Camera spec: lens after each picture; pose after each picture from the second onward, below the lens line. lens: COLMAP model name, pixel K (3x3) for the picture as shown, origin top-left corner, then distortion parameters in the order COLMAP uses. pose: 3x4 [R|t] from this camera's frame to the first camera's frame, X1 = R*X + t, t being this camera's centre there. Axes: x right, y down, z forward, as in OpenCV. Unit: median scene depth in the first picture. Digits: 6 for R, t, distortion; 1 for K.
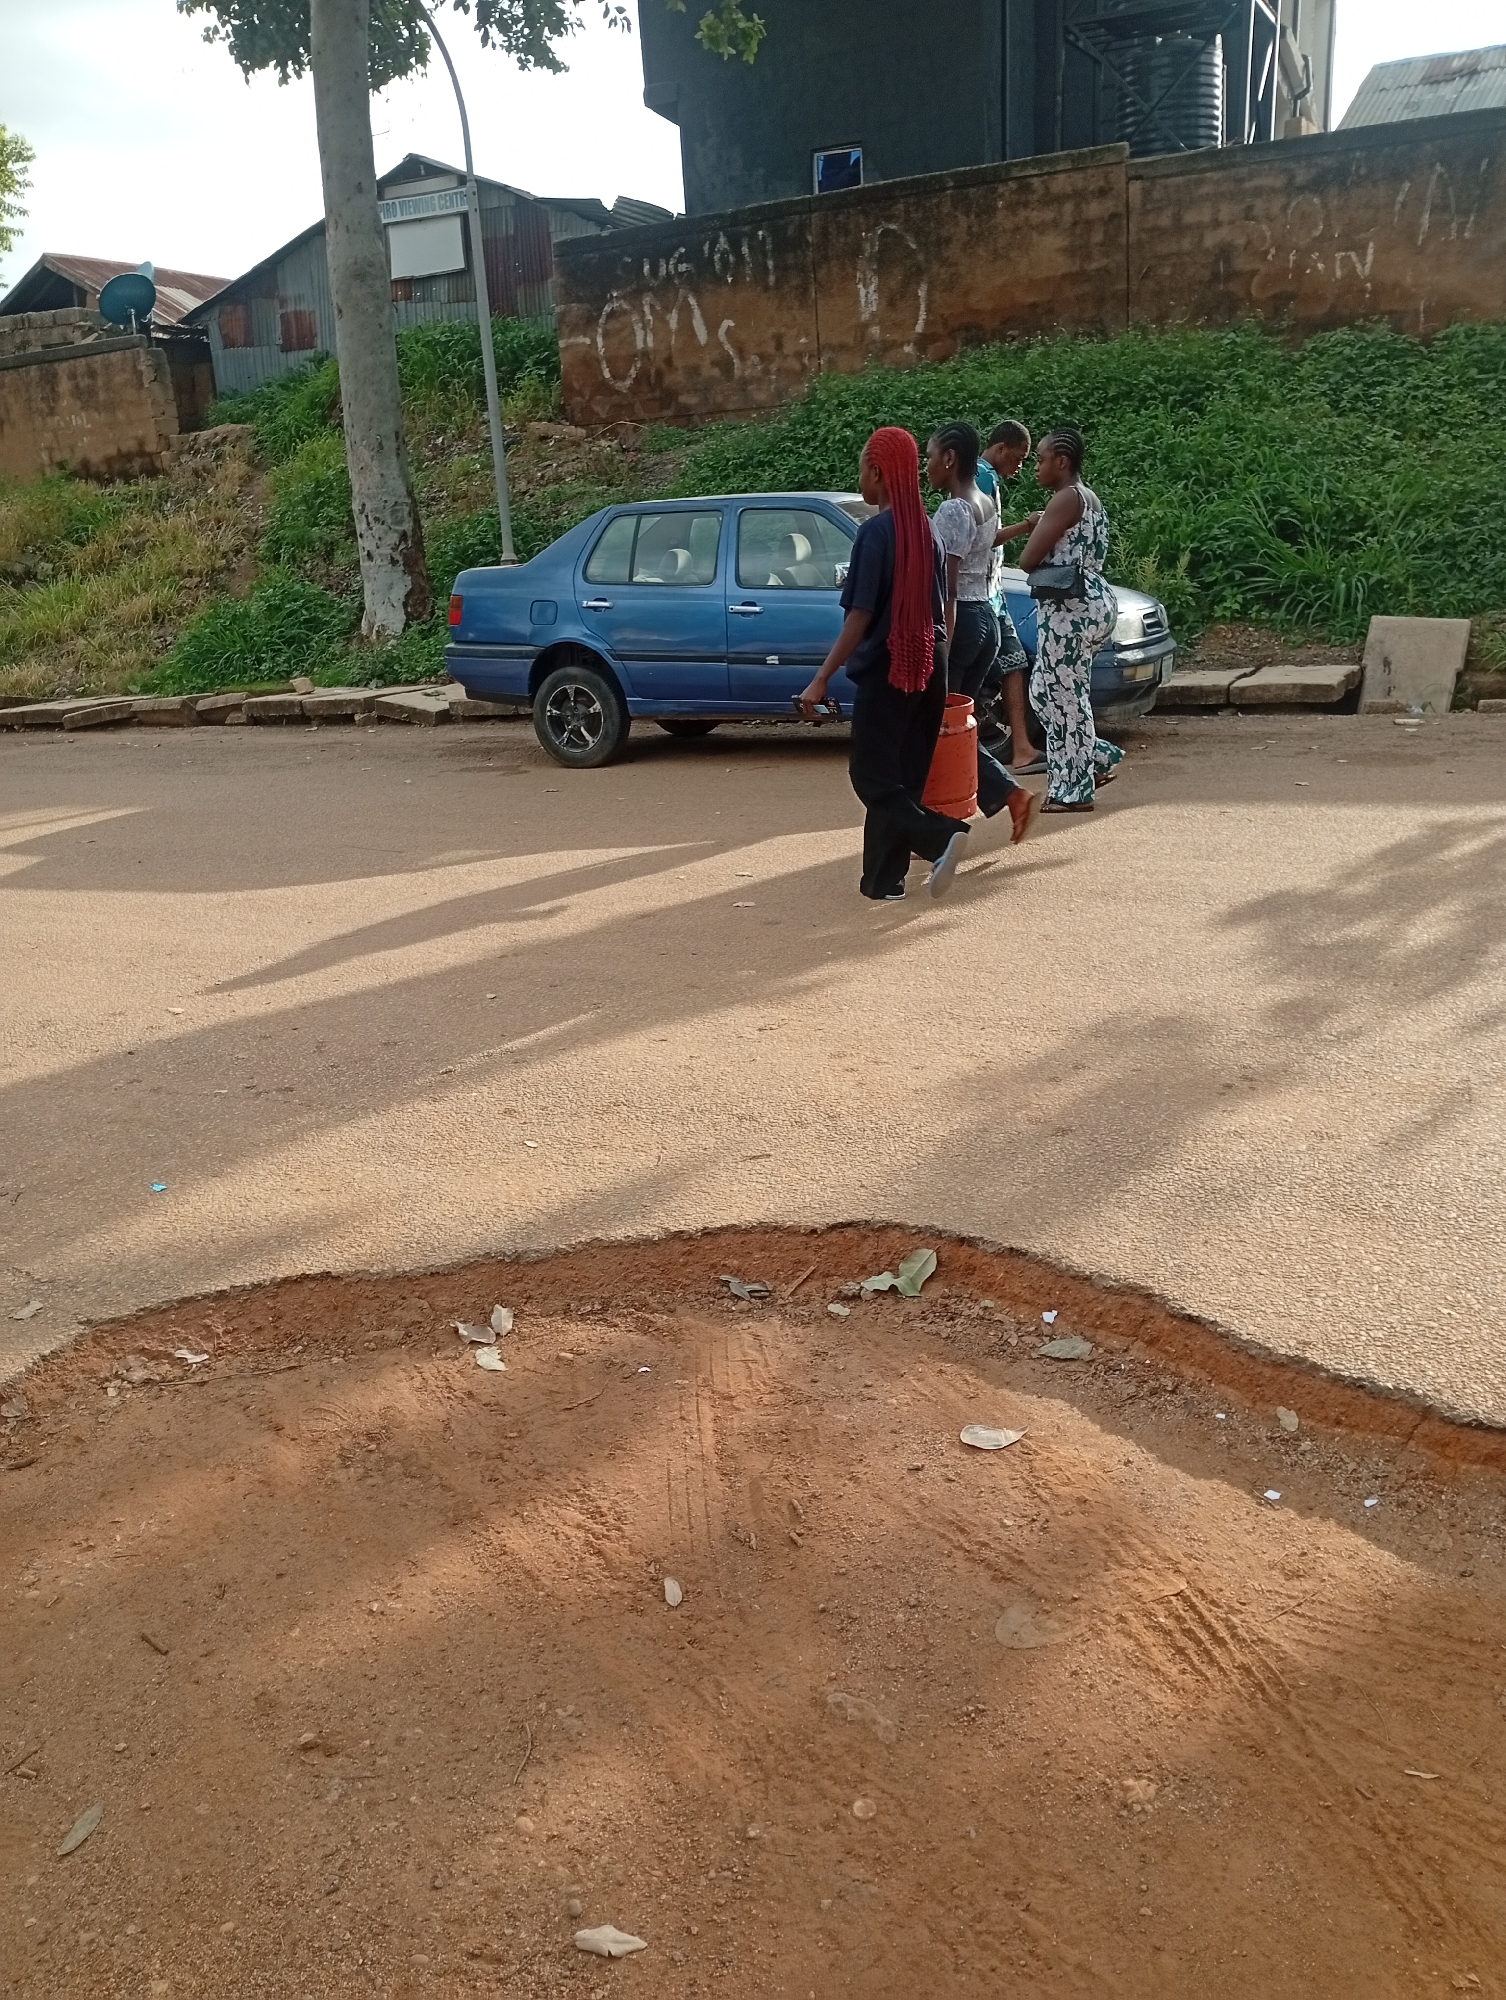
lens RADIAL K [[1575.7, 0, 754.3], [0, 1575.7, 1003.9], [0, 0, 1]] dist [-0.032251, 0.010540]
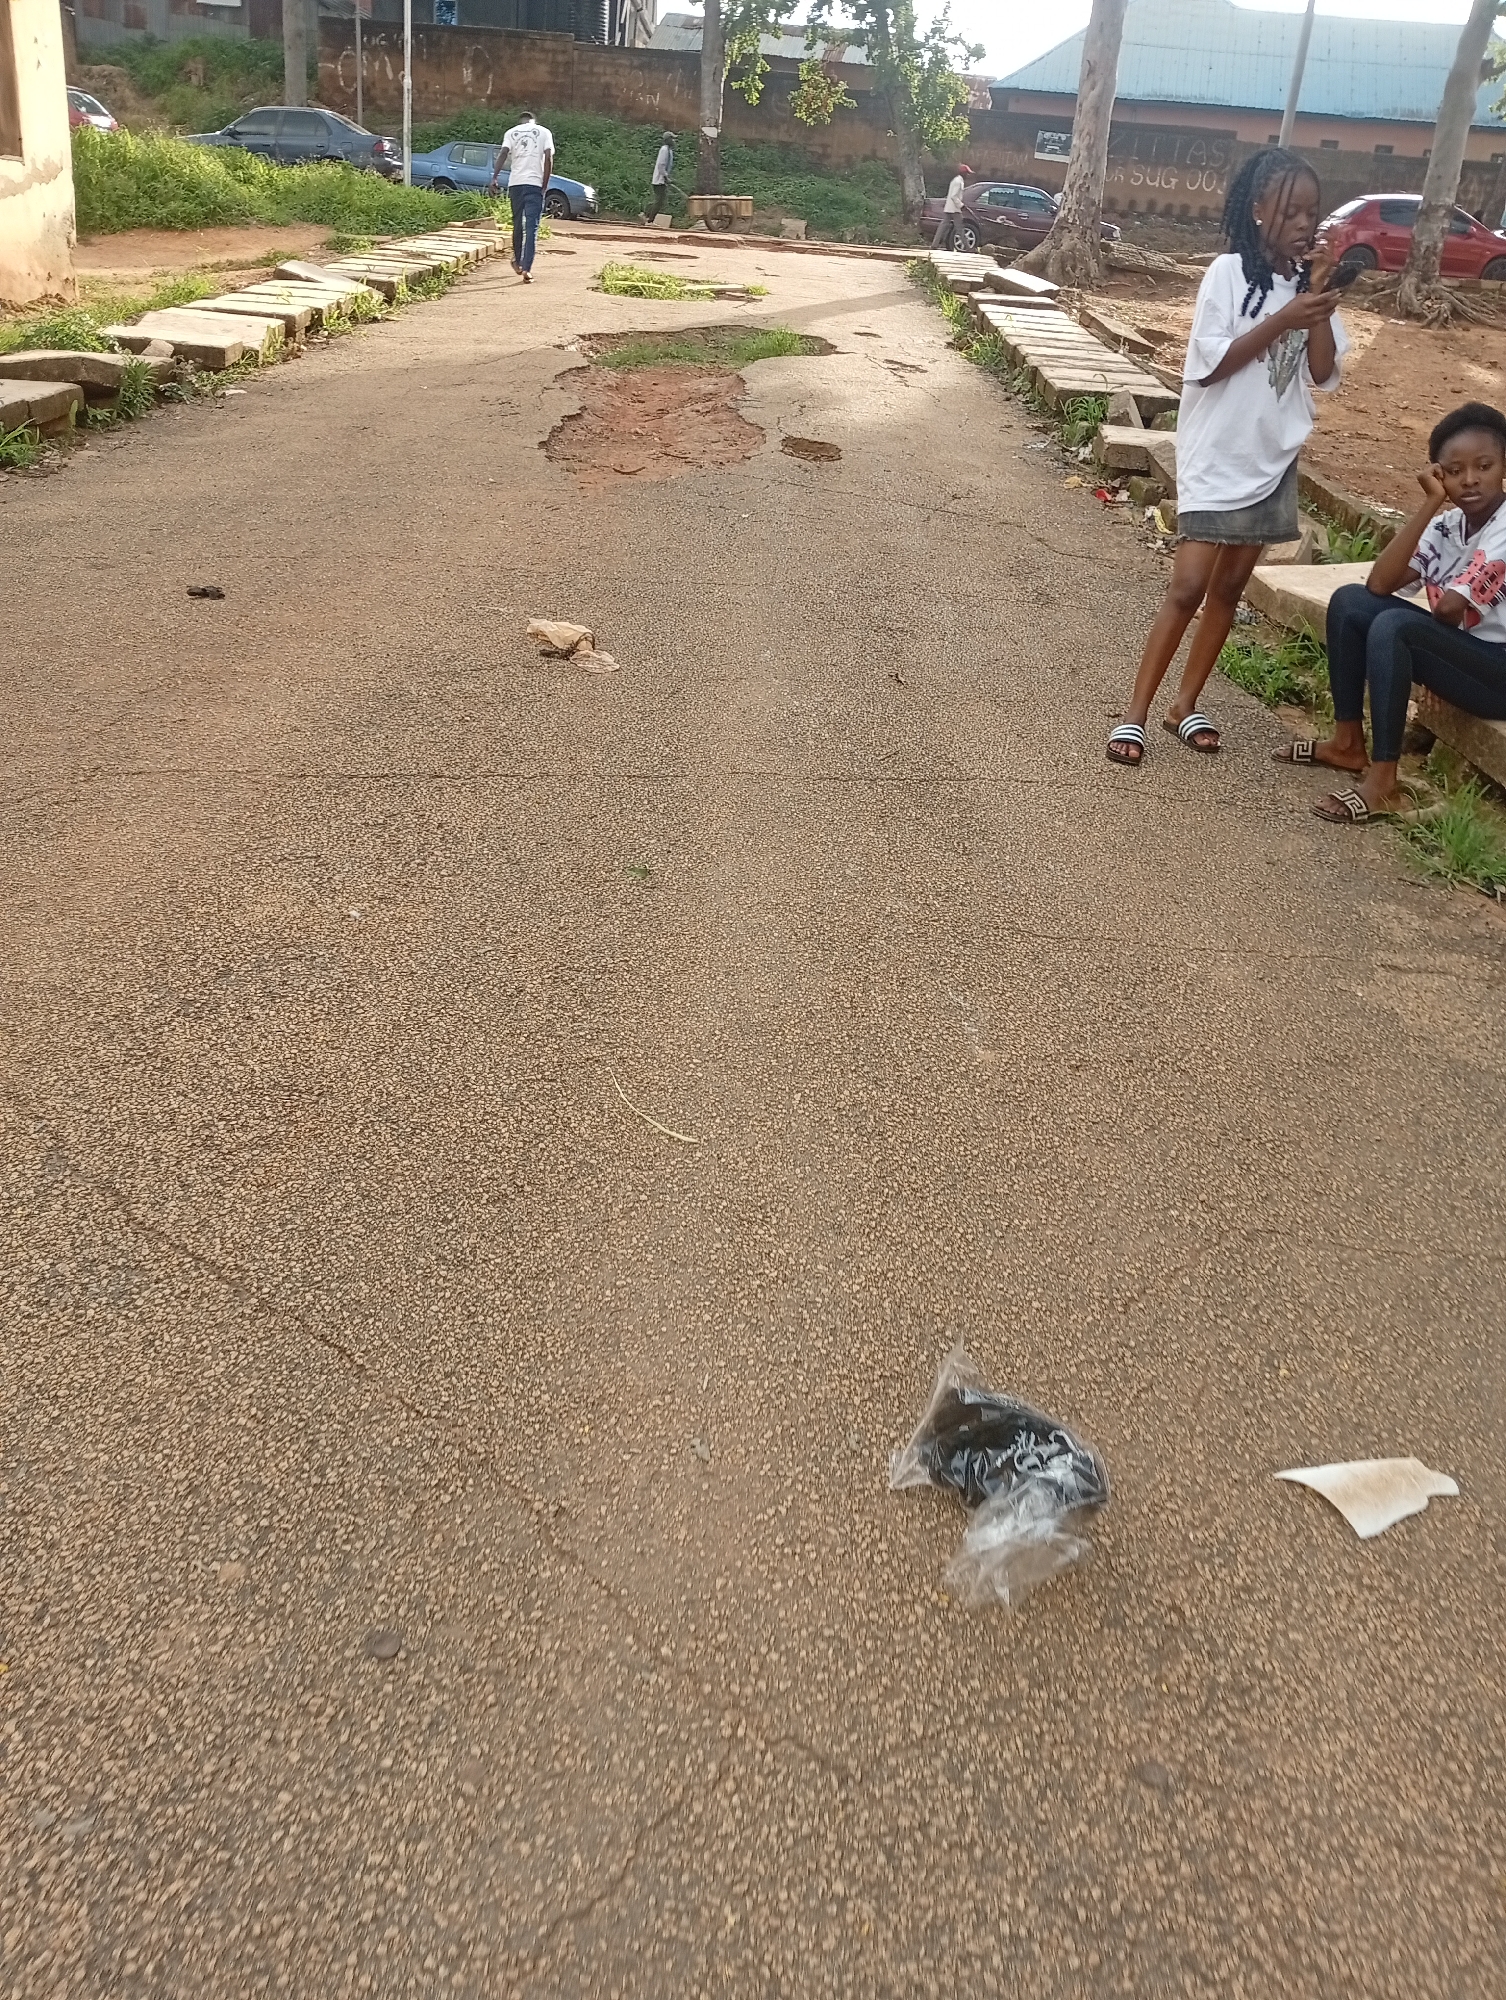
lens RADIAL K [[1575.7, 0, 755.7], [0, 1575.7, 998.9], [0, 0, 1]] dist [-0.032251, 0.010540]
pose [[0.918939, -0.033578, 0.392968, -0.545610], [-0.027389, 0.988531, 0.148515, 0.634361], [-0.393448, -0.147239, 0.907480, -1.684274]]
